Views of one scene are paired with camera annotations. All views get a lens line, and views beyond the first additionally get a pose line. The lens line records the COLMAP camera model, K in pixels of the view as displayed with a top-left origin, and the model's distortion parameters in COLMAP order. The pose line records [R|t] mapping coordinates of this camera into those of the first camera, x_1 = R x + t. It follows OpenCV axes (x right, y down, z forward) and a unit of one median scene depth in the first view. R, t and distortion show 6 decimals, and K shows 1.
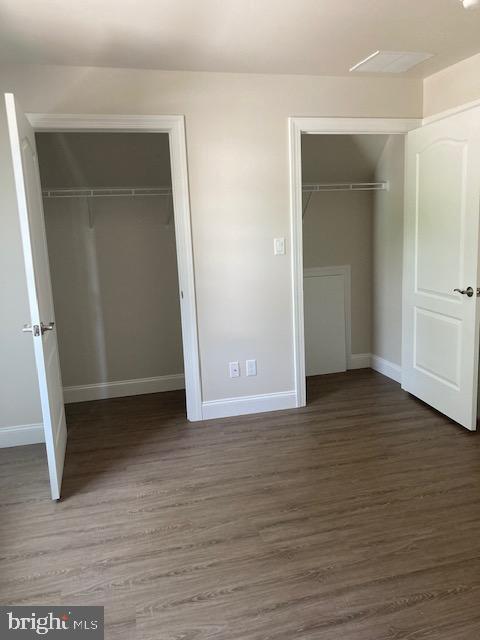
lens RADIAL K [[536.2, 0, 240.0], [0, 536.2, 320.0], [0, 0, 1]] dist [0.012432, -0.007475]
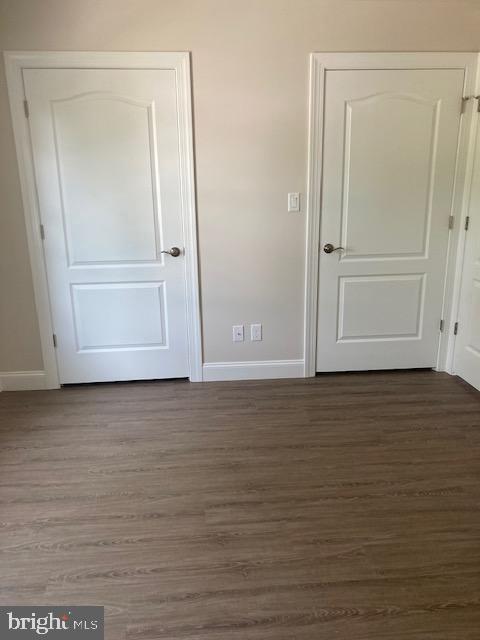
lens RADIAL K [[536.2, 0, 240.0], [0, 536.2, 320.0], [0, 0, 1]] dist [0.012432, -0.007475]
pose [[0.981741, 0.073569, -0.175418, 0.237924], [-0.055380, 0.992777, 0.106425, -0.045964], [0.181980, -0.094767, 0.978725, 0.112241]]
